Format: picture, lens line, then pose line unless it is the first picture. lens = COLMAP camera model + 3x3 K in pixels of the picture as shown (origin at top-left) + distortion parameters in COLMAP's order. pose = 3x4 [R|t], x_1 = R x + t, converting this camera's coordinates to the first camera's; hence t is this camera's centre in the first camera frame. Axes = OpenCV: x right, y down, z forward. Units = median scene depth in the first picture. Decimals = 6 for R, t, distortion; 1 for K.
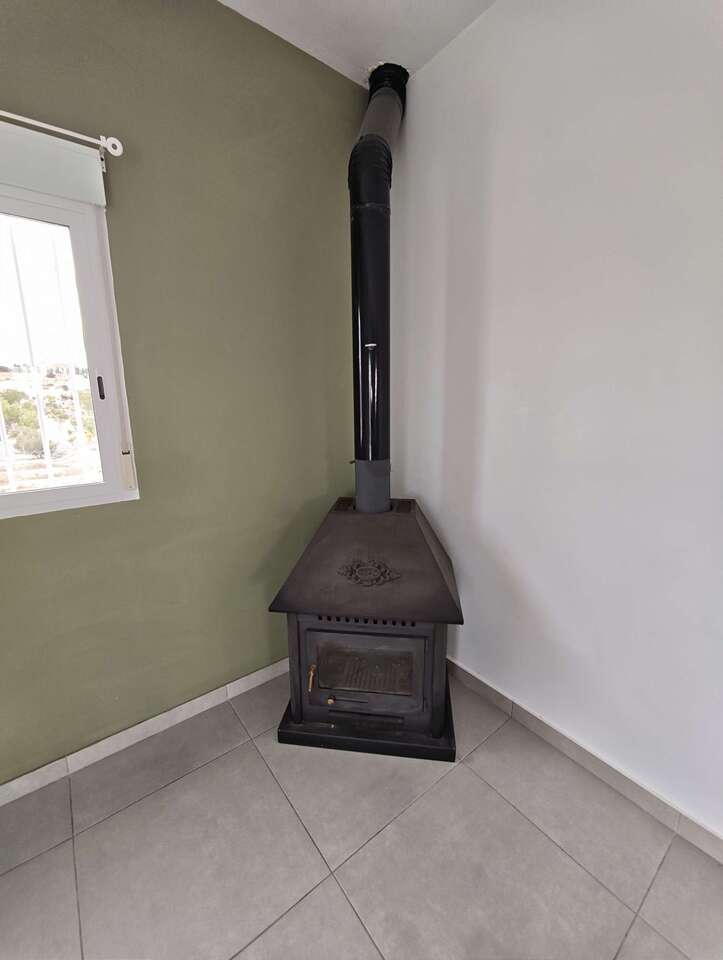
lens RADIAL K [[402.6, 0, 357.9], [0, 402.6, 479.6], [0, 0, 1]] dist [-0.001910, 0.001401]
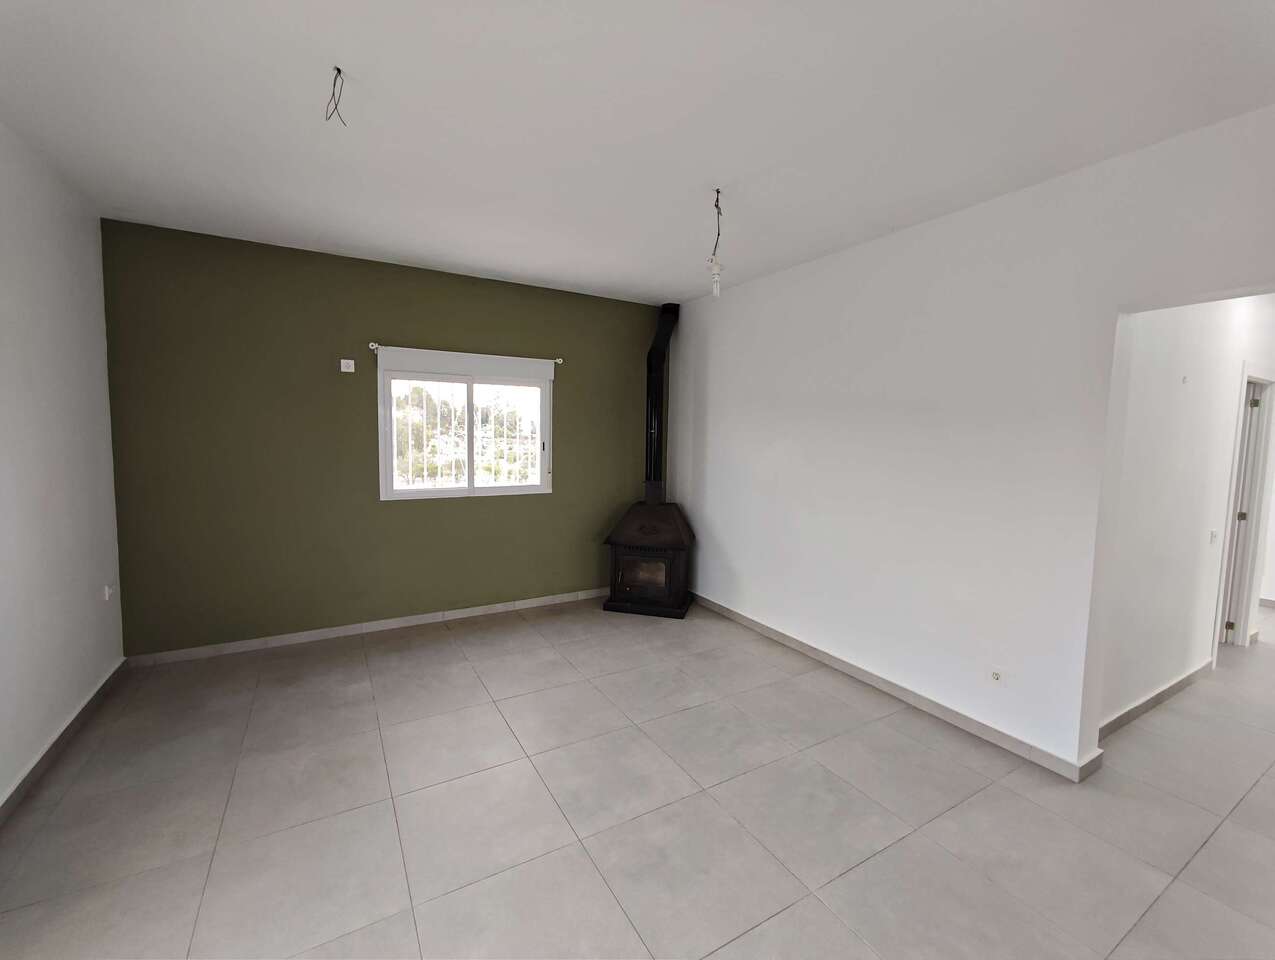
lens RADIAL K [[534.8, 0, 639.1], [0, 534.8, 482.8], [0, 0, 1]] dist [-0.001910, 0.001401]
pose [[0.992026, 0.032442, -0.121787, 0.329439], [-0.050318, 0.987899, -0.146709, 0.410275], [0.115553, 0.151667, 0.981654, -1.952062]]
